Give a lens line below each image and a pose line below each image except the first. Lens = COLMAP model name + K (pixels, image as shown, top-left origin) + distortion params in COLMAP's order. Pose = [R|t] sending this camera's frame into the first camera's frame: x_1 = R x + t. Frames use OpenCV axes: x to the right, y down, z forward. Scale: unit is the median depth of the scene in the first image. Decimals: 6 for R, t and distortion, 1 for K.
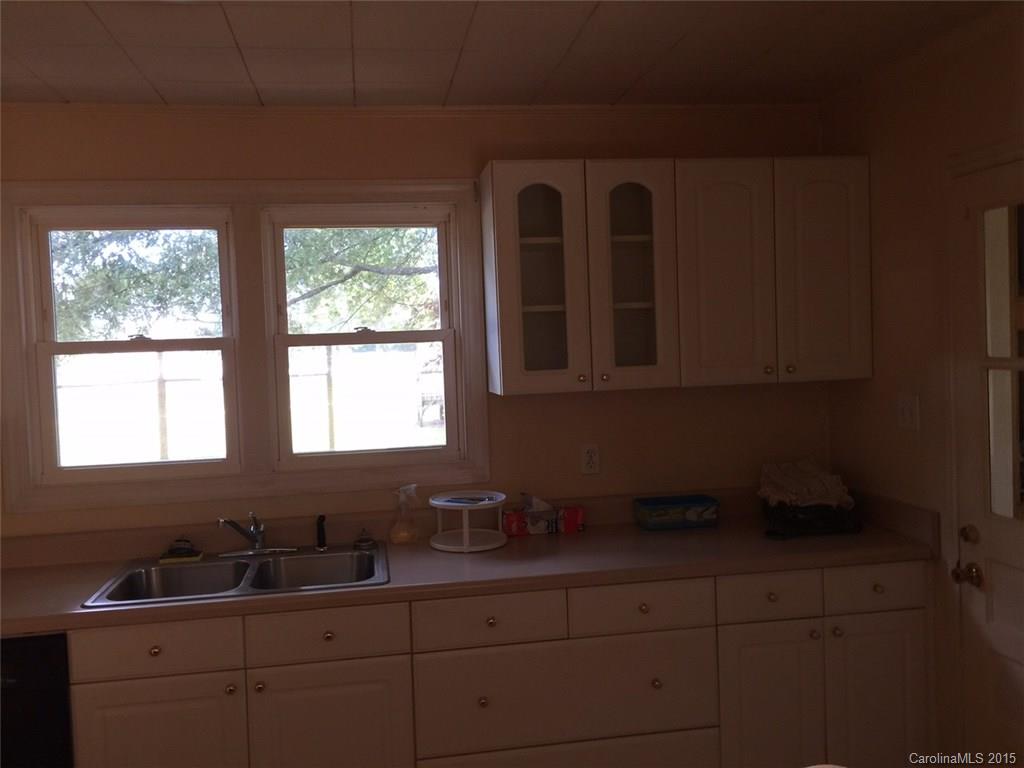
lens RADIAL K [[884.0, 0, 508.2], [0, 884.0, 375.5], [0, 0, 1]] dist [0.102180, -0.148828]
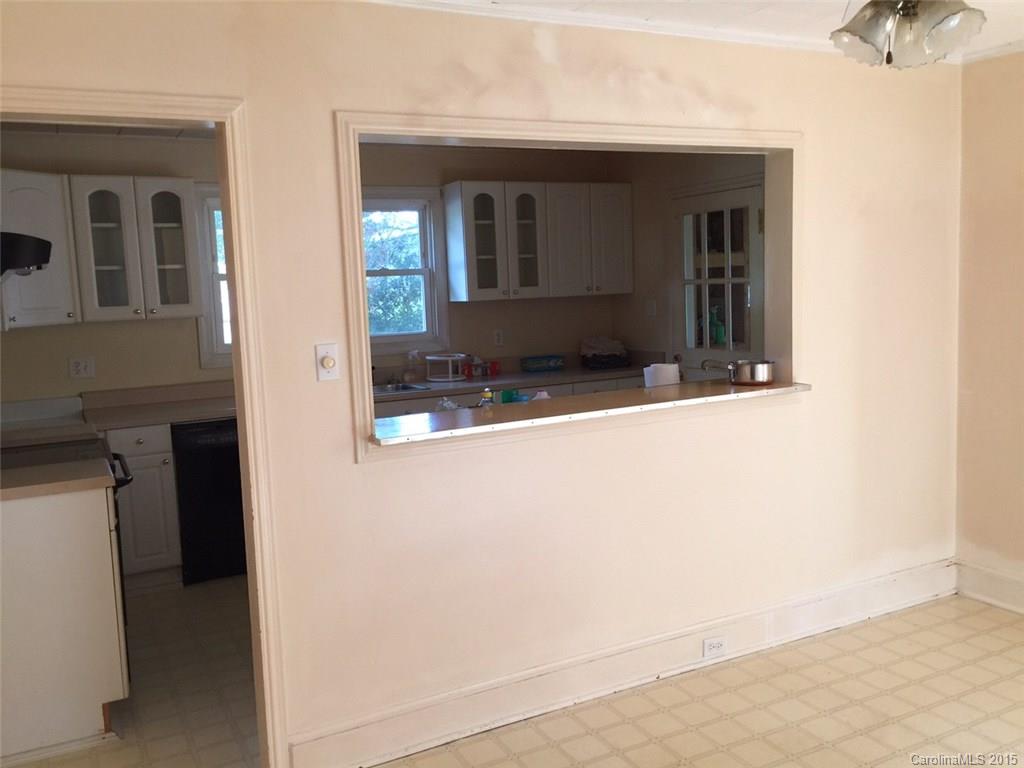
lens RADIAL K [[857.4, 0, 512.0], [0, 857.4, 384.0], [0, 0, 1]] dist [0.086543, -0.131878]
pose [[0.951878, -0.036907, 0.304246, -0.498973], [0.016739, 0.997502, 0.068633, 0.075928], [-0.306018, -0.060238, 0.950118, -0.856285]]
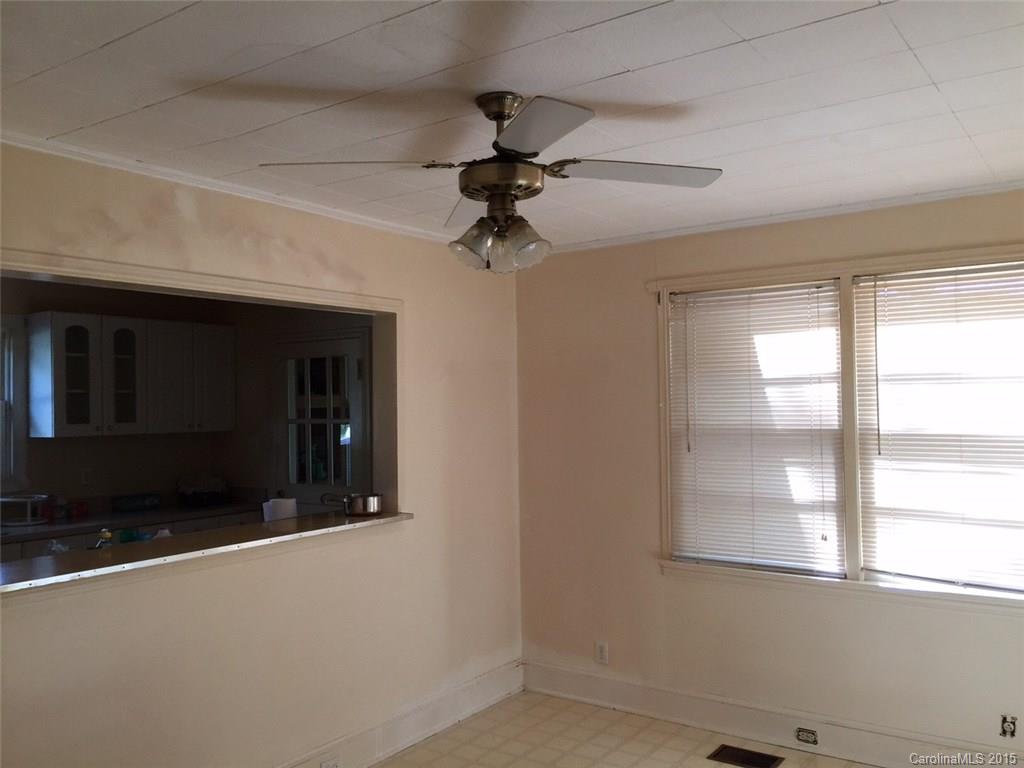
lens RADIAL K [[856.3, 0, 523.9], [0, 856.3, 386.9], [0, 0, 1]] dist [0.001249, 0.000716]
pose [[0.686446, 0.043153, 0.725899, -0.629007], [0.019080, 0.996825, -0.077302, 0.073435], [-0.726930, 0.066913, 0.683443, -0.924641]]
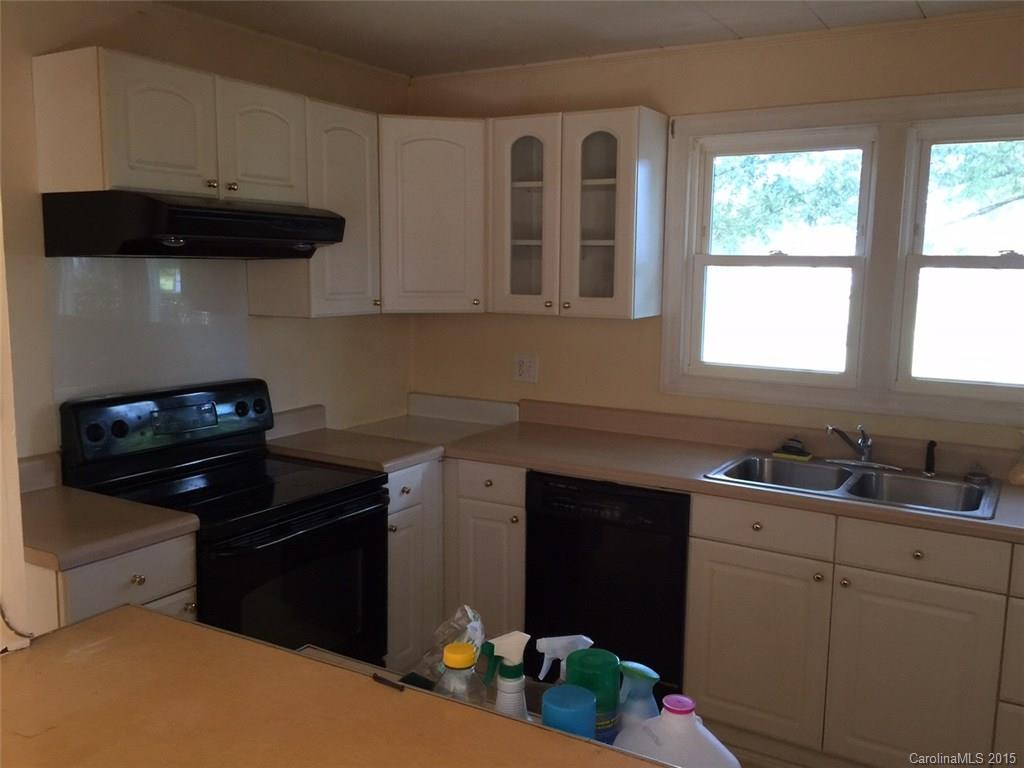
lens RADIAL K [[857.4, 0, 512.0], [0, 857.4, 384.0], [0, 0, 1]] dist [0.086543, -0.131878]
pose [[0.761203, 0.135719, -0.634153, 0.034978], [-0.069346, 0.989284, 0.128484, 0.002803], [0.644795, -0.053826, 0.762458, -0.031562]]
